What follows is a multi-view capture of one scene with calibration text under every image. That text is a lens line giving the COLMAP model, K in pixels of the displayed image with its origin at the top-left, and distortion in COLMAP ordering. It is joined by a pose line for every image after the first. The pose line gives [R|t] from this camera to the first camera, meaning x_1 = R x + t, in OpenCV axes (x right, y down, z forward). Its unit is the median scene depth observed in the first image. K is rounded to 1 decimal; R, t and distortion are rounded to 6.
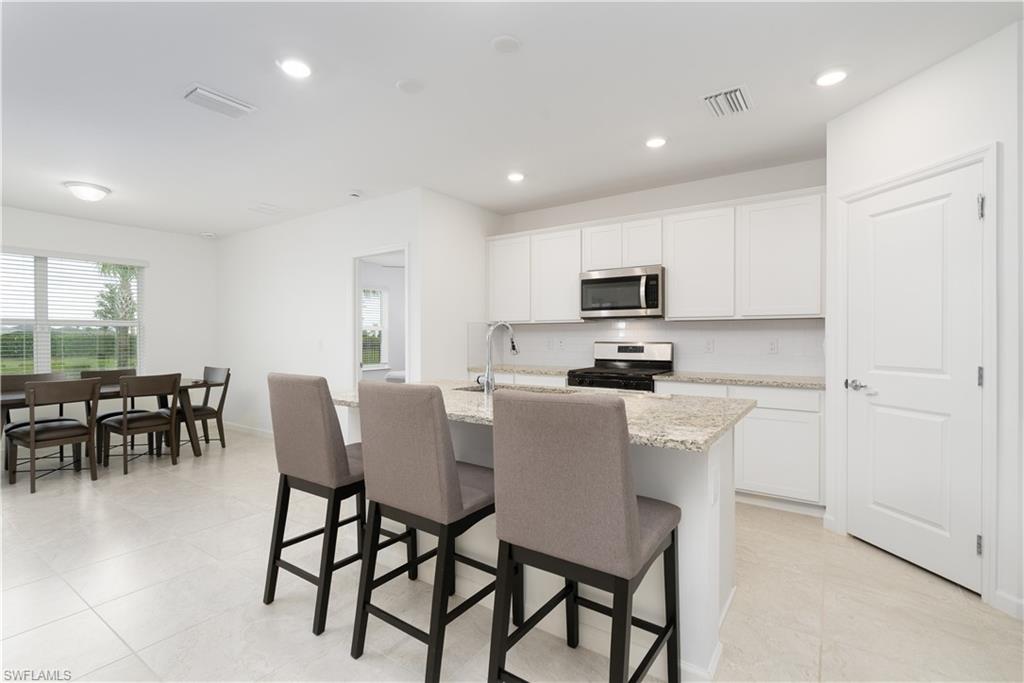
lens RADIAL K [[469.3, 0, 510.4], [0, 469.3, 342.1], [0, 0, 1]] dist [-0.003001, -0.001150]
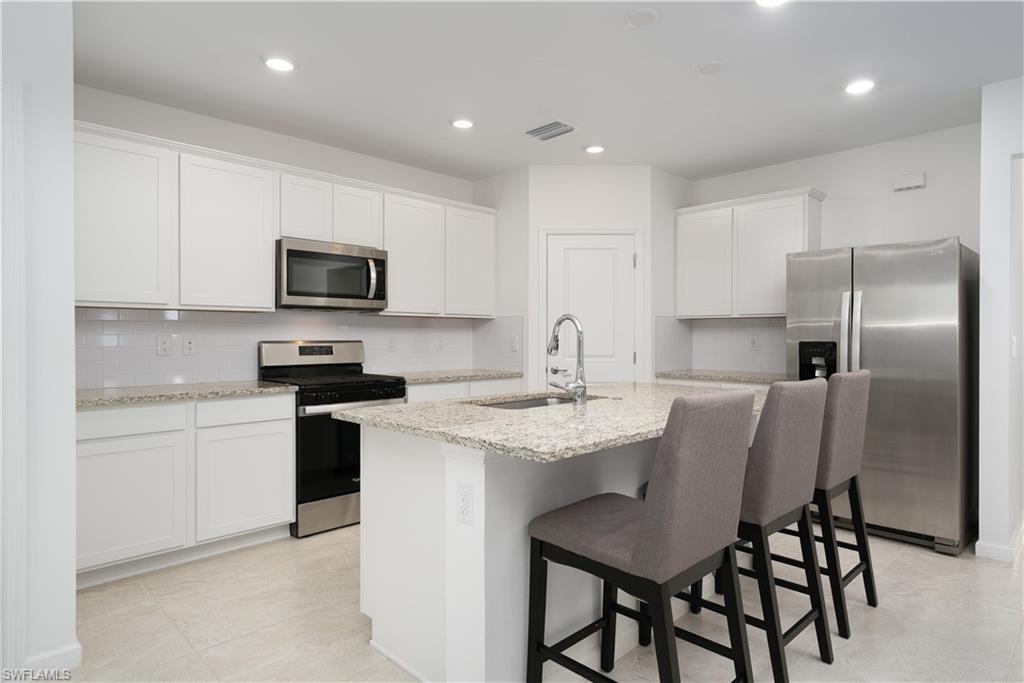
lens RADIAL K [[571.8, 0, 511.7], [0, 571.8, 340.3], [0, 0, 1]] dist [-0.004840, -0.001702]
pose [[0.186576, -0.011890, 0.982368, -0.651641], [0.005894, 0.999922, 0.010983, -0.010225], [-0.982423, 0.003741, 0.186632, 0.581382]]
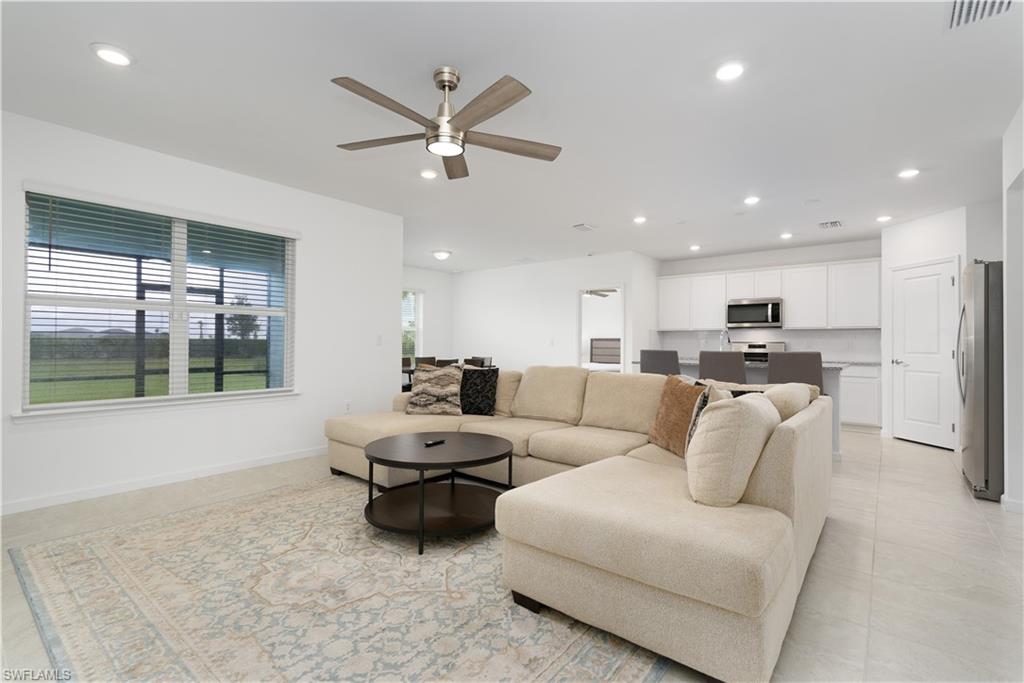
lens RADIAL K [[469.3, 0, 507.6], [0, 469.3, 342.6], [0, 0, 1]] dist [-0.003001, -0.001150]
pose [[0.996828, 0.009300, -0.079041, -0.547641], [-0.010643, 0.999806, -0.016594, 0.042652], [0.078871, 0.017382, 0.996733, -0.804909]]
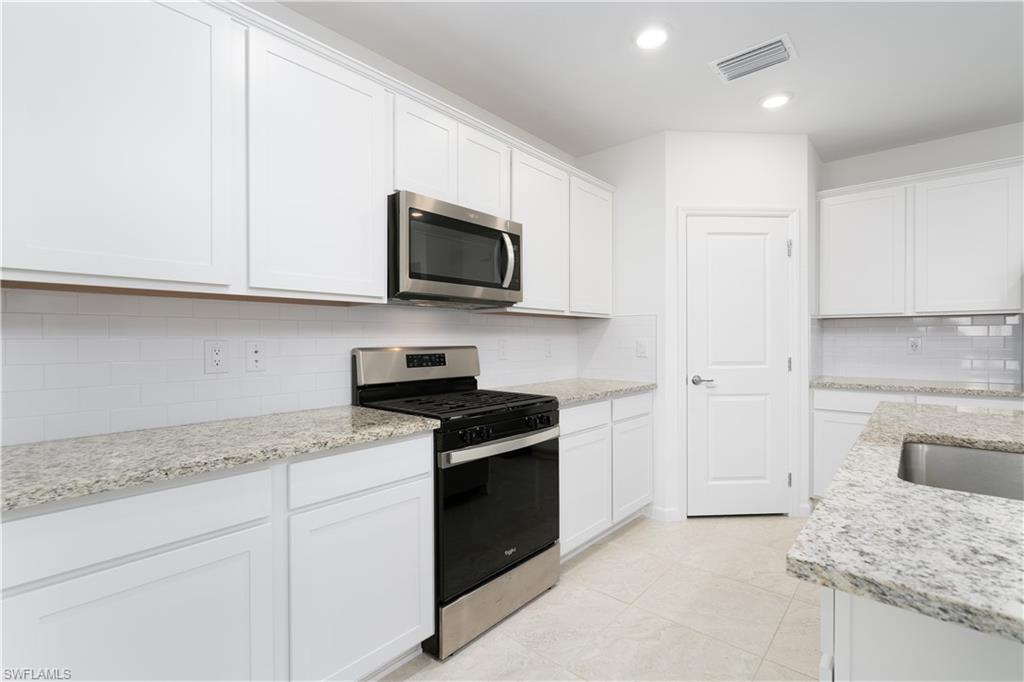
lens RADIAL K [[469.3, 0, 508.9], [0, 469.3, 341.1], [0, 0, 1]] dist [-0.003001, -0.001150]
pose [[0.112939, -0.011232, 0.993538, -0.302015], [0.008314, 0.999912, 0.010359, -0.012710], [-0.993567, 0.007091, 0.113023, 0.939804]]
